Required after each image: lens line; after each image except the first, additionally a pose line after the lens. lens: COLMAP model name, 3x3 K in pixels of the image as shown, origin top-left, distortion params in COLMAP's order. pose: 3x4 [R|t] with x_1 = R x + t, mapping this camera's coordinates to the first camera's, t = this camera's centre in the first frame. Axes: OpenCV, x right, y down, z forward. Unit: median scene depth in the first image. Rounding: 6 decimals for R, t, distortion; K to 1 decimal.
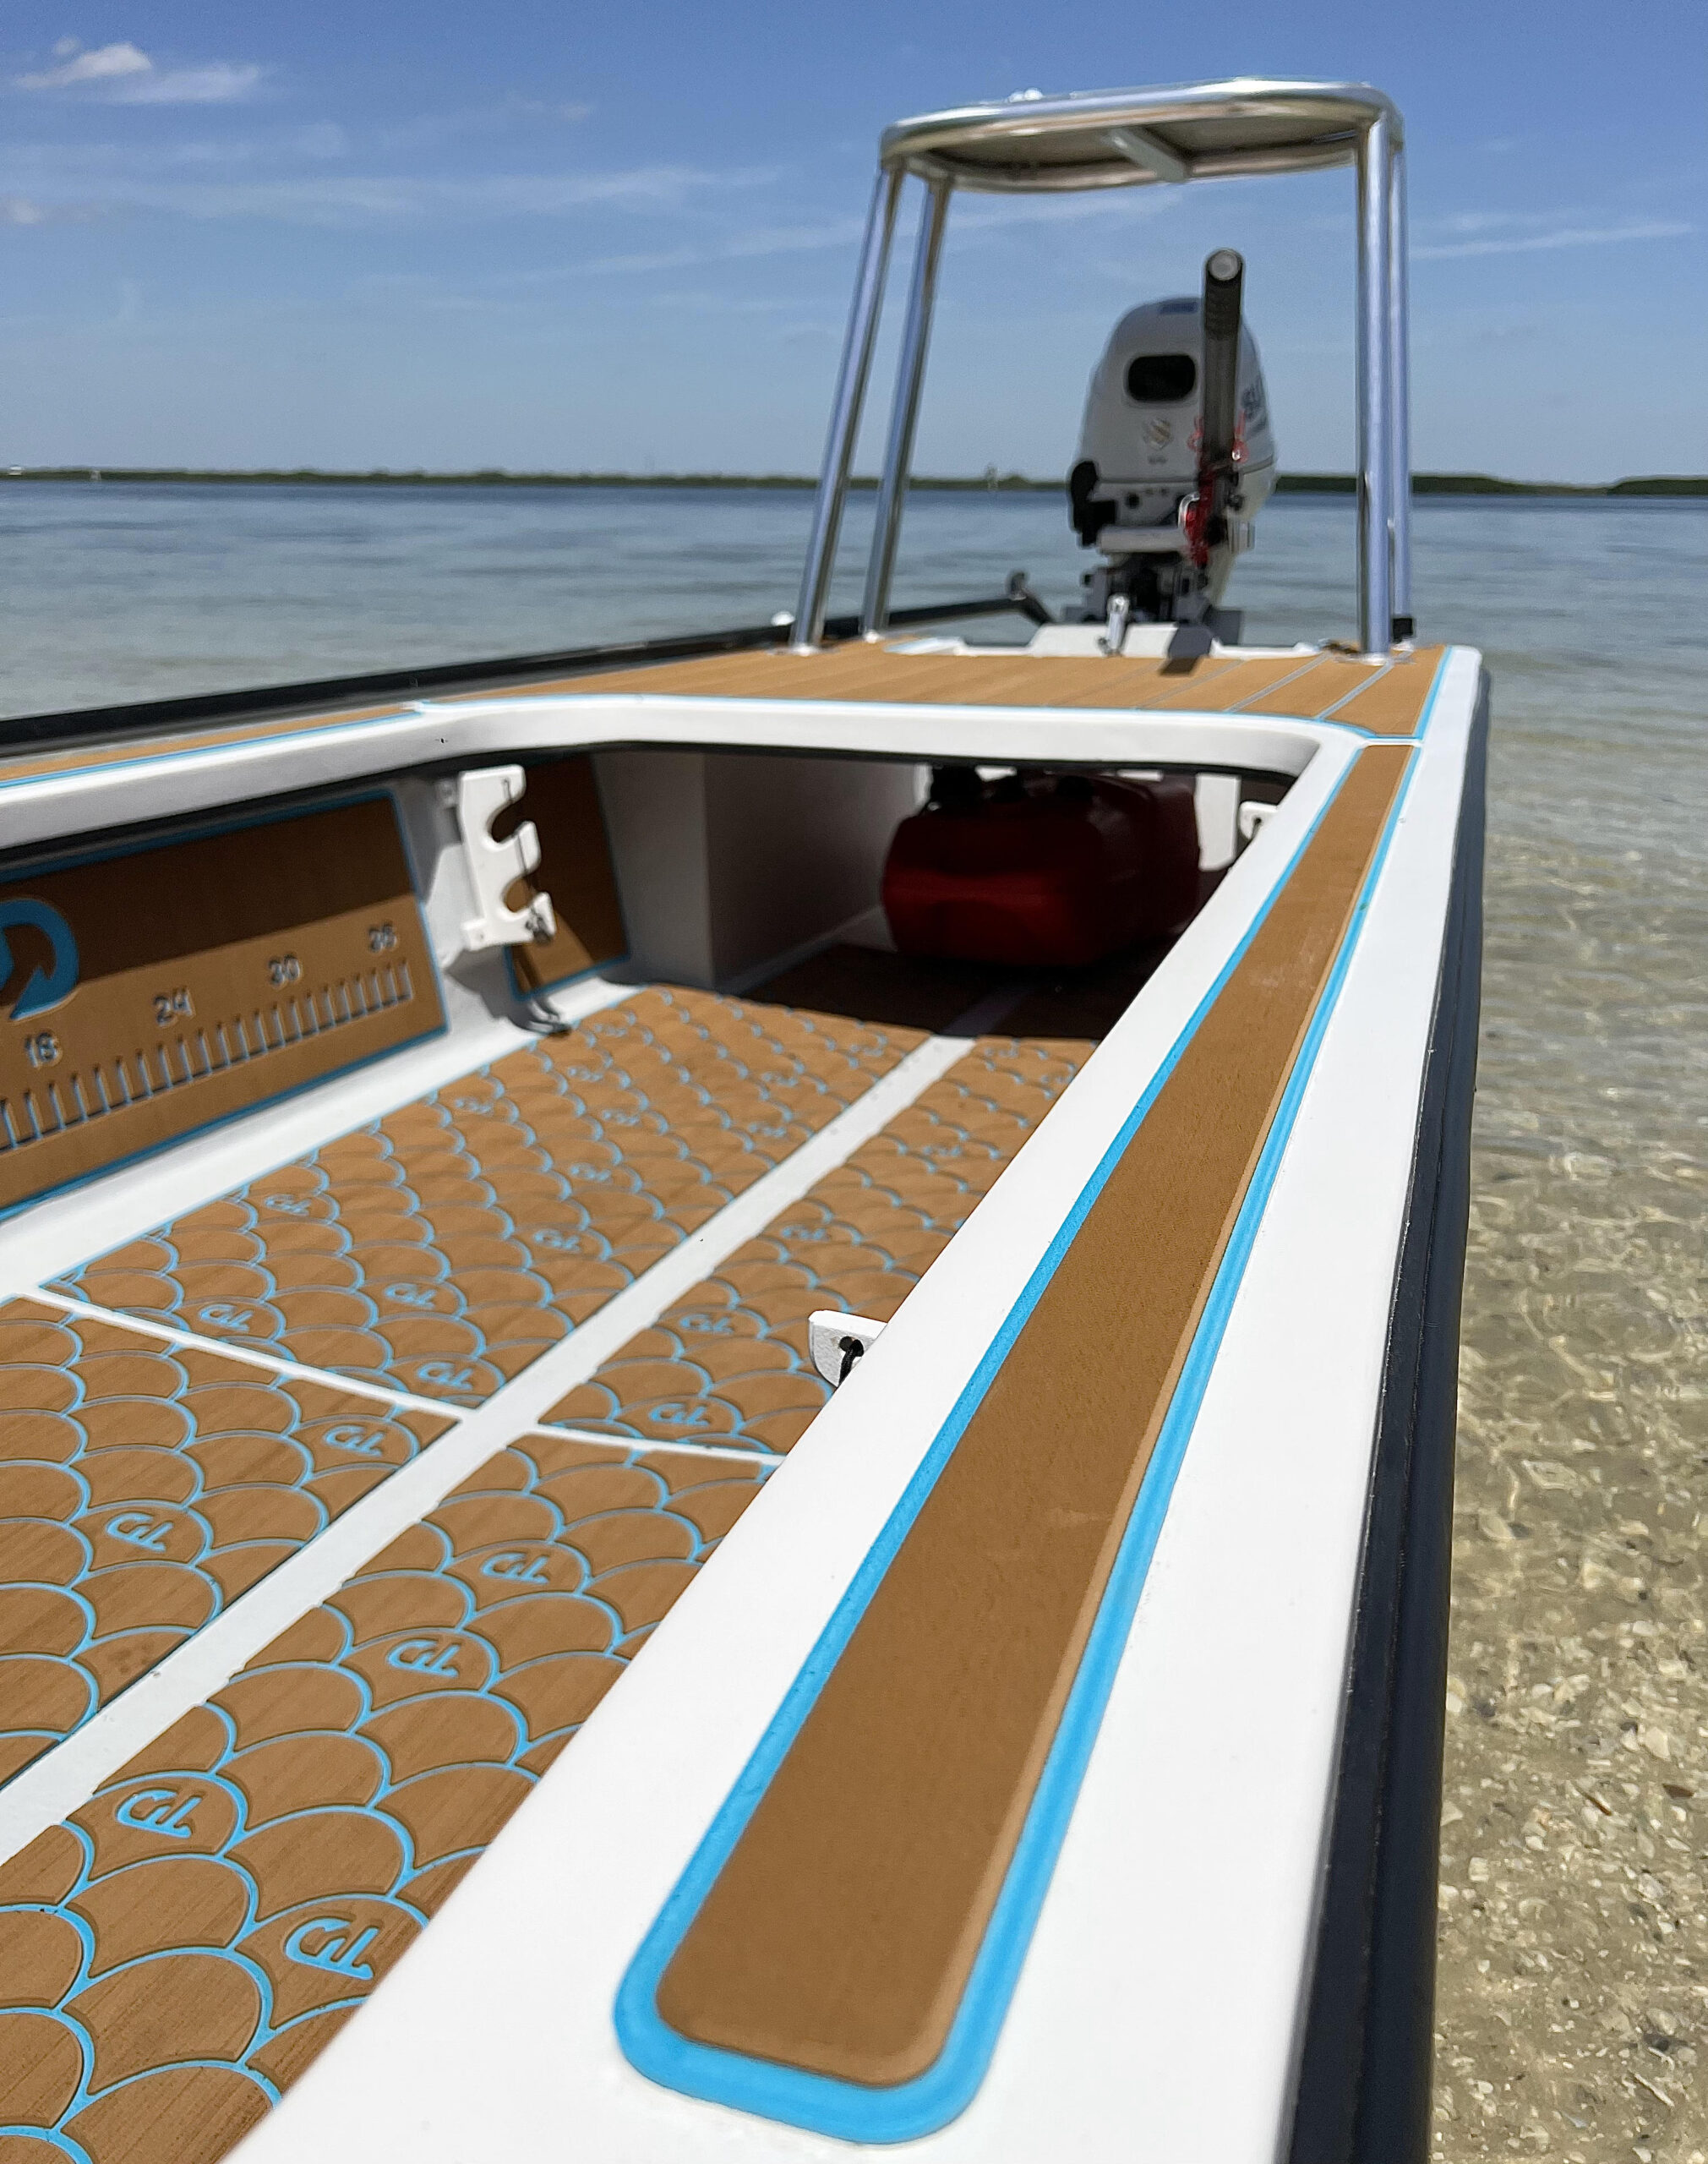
lens RADIAL K [[1729.7, 0, 852.9], [0, 1729.7, 1149.9], [0, 0, 1]] dist [-0.004339, 0.010881]
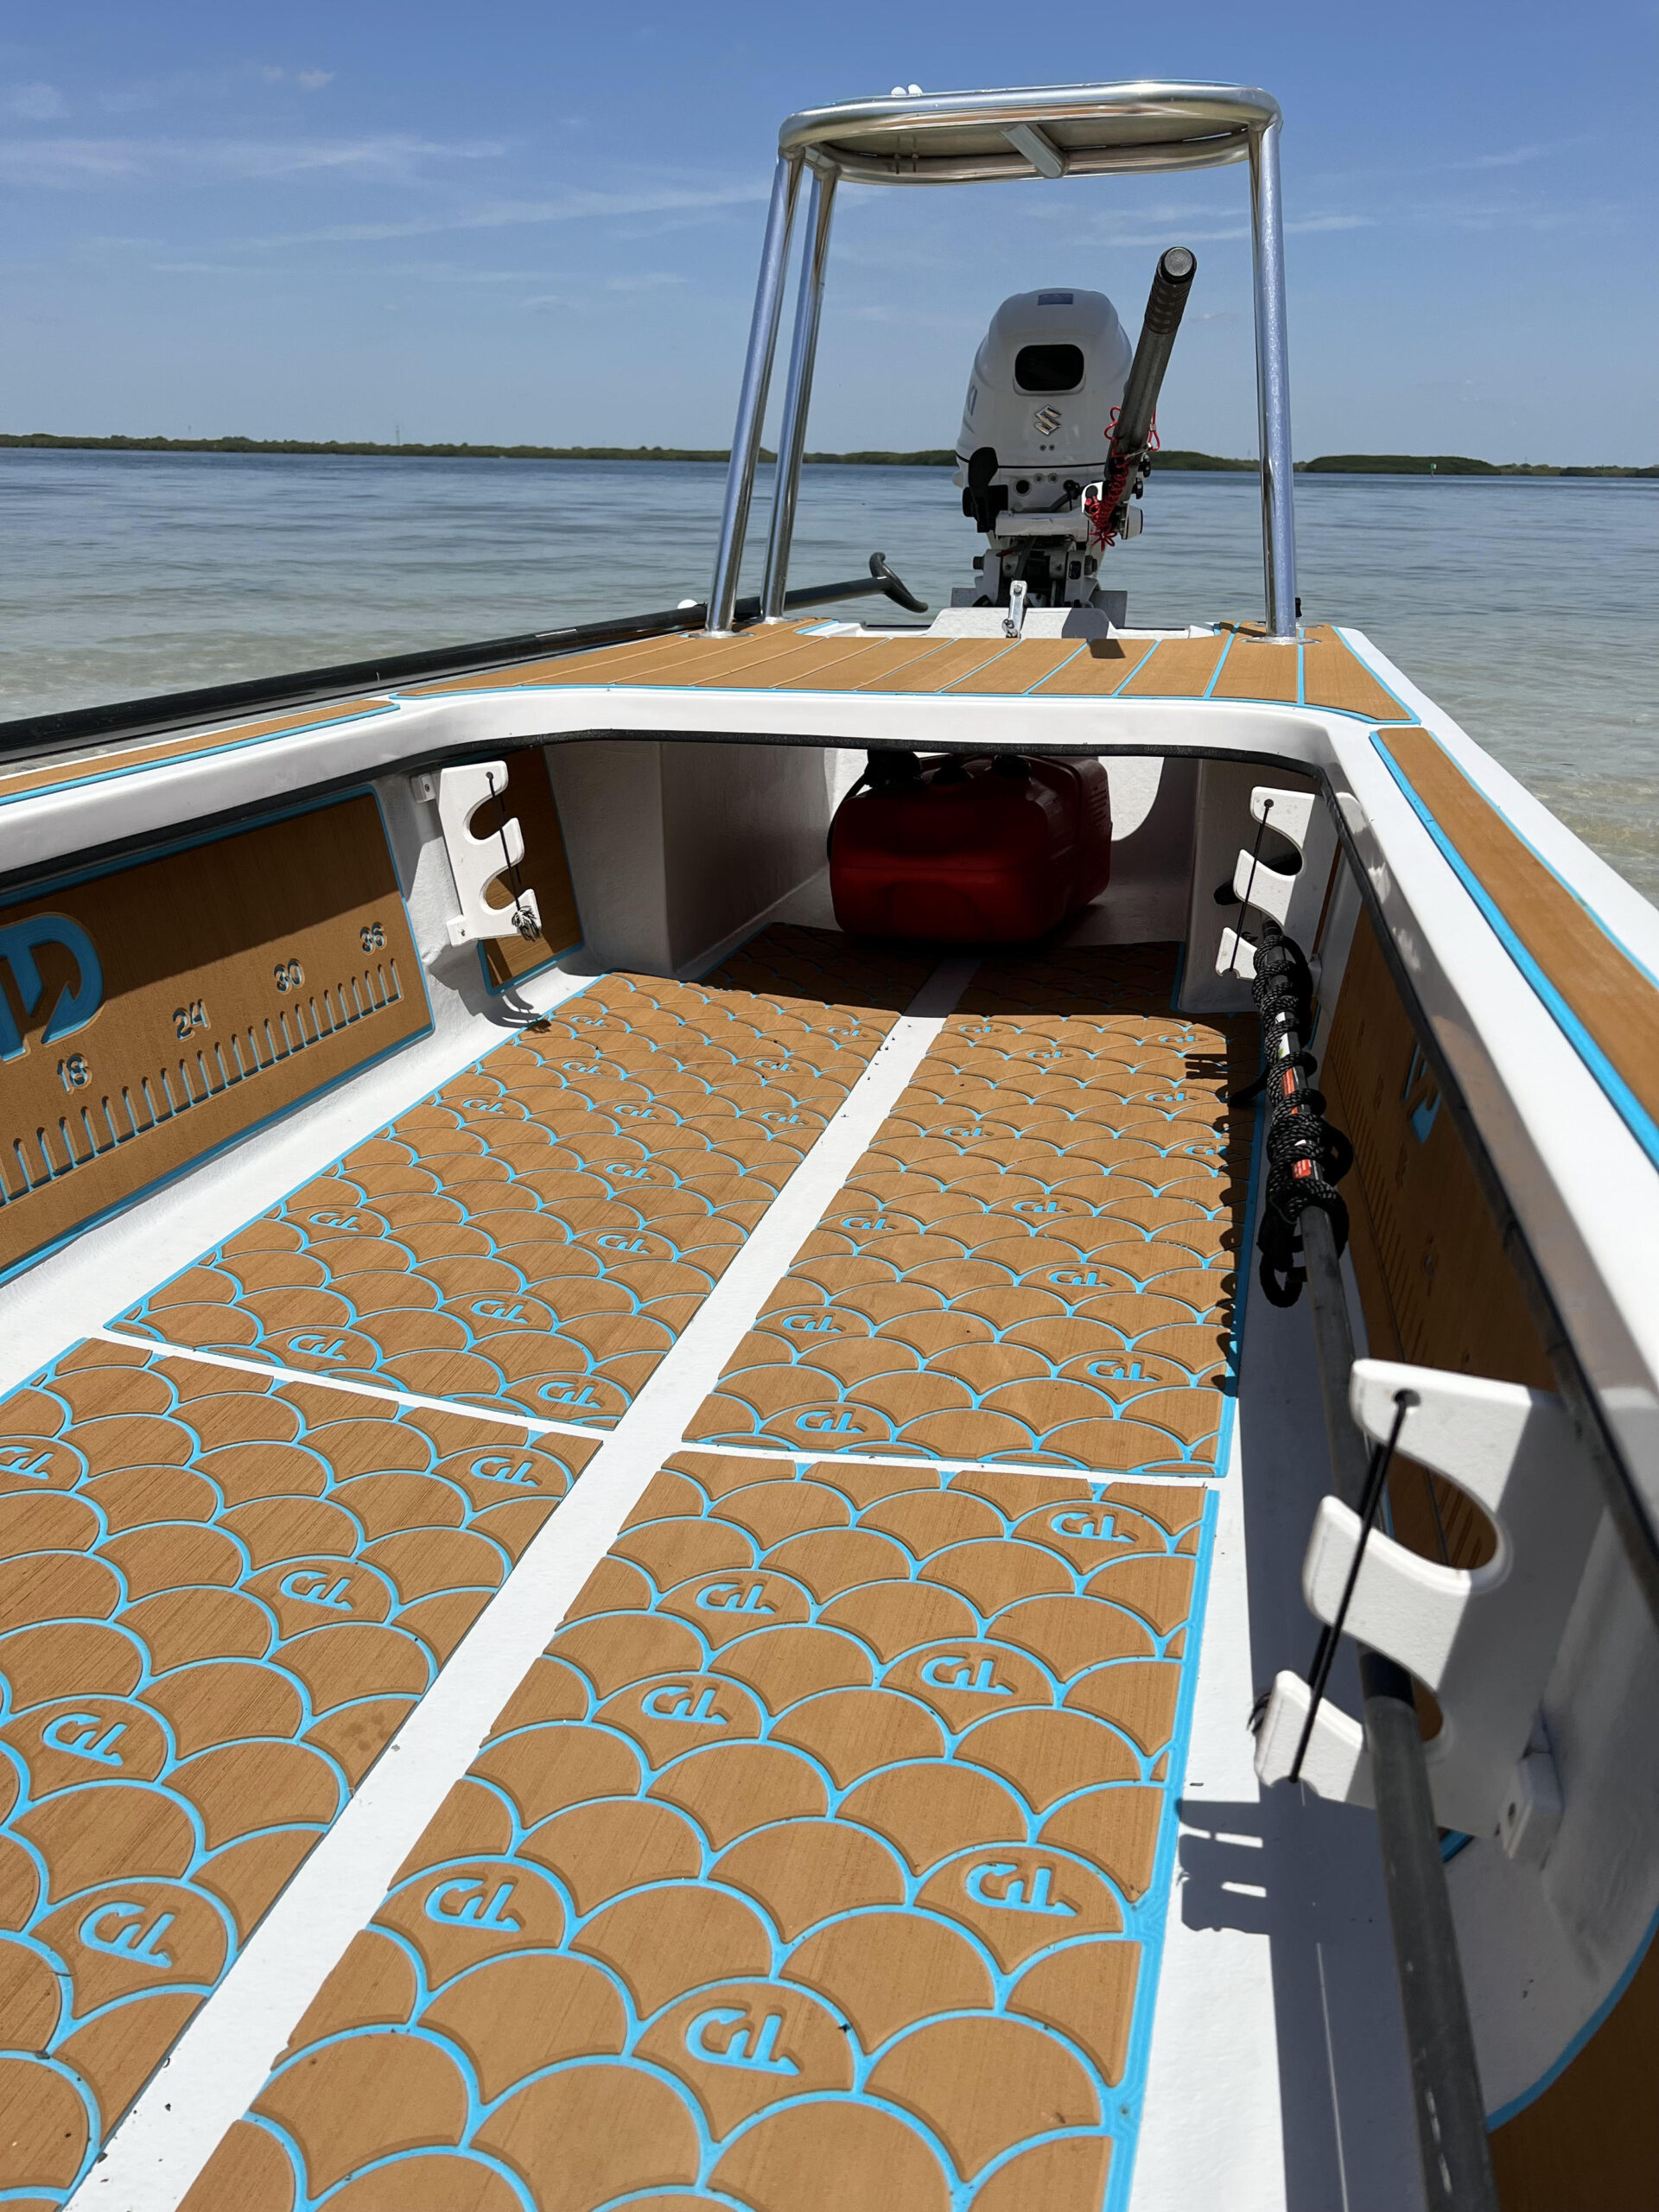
lens RADIAL K [[1663.4, 0, 829.5], [0, 1663.4, 1106.0], [0, 0, 1]] dist [0.023275, -0.012044]
pose [[0.991468, -0.042195, 0.123335, -0.121422], [0.041790, 0.999109, 0.005867, -0.020000], [-0.123472, -0.000663, 0.992348, 0.028375]]
